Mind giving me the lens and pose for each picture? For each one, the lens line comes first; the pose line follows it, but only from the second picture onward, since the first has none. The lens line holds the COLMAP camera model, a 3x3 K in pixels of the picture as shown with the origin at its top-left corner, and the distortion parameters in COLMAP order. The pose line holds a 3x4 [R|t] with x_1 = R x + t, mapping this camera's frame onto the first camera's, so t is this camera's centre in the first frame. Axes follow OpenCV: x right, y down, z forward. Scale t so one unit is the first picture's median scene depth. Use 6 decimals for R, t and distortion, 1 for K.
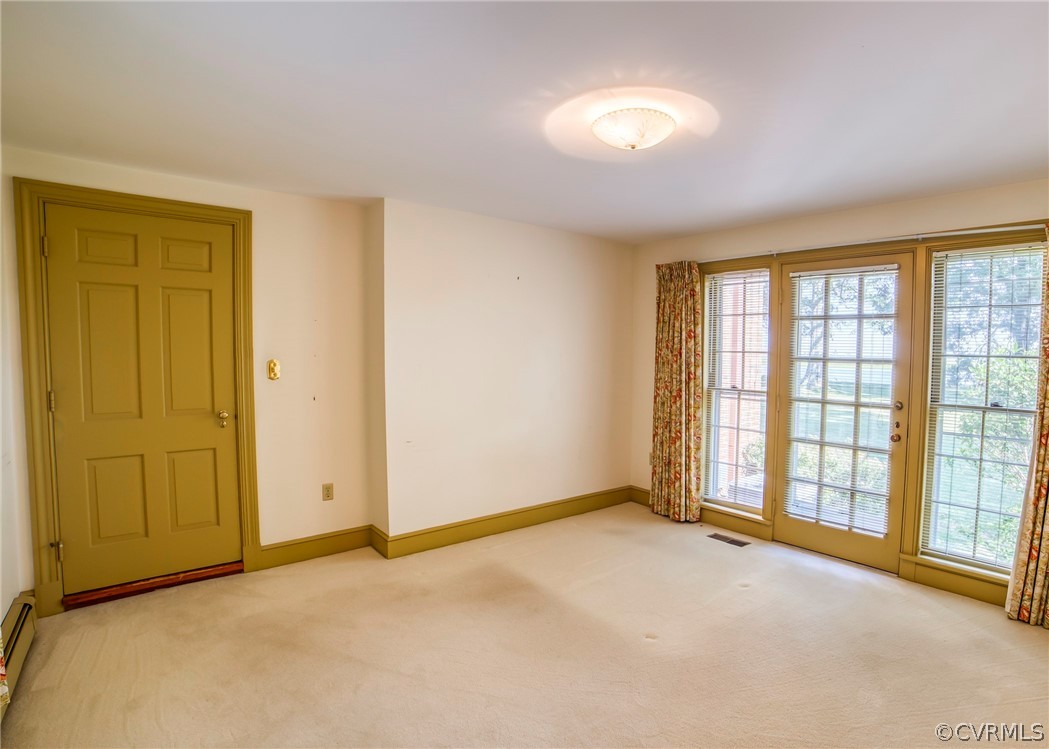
lens RADIAL K [[548.6, 0, 565.3], [0, 548.6, 378.2], [0, 0, 1]] dist [-0.106529, 0.040094]
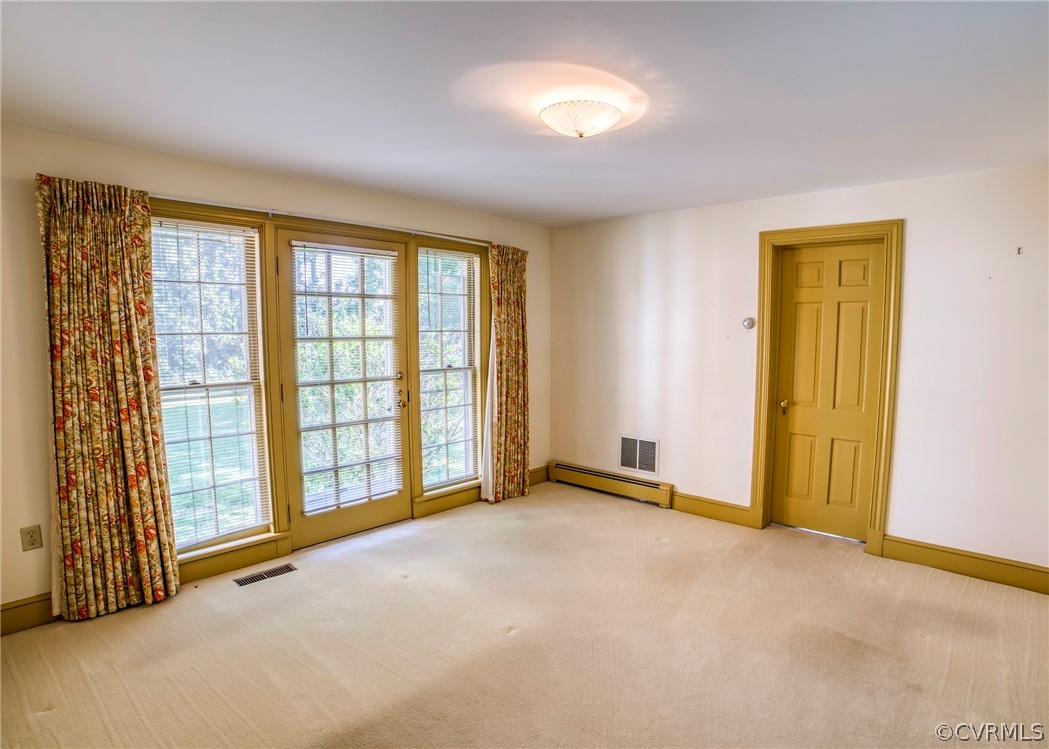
lens RADIAL K [[548.6, 0, 565.3], [0, 548.6, 378.2], [0, 0, 1]] dist [-0.106529, 0.040094]
pose [[-0.135714, -0.102143, 0.985469, -0.518301], [0.049066, 0.992758, 0.109655, -0.048994], [-0.989532, 0.063235, -0.129719, 0.704507]]
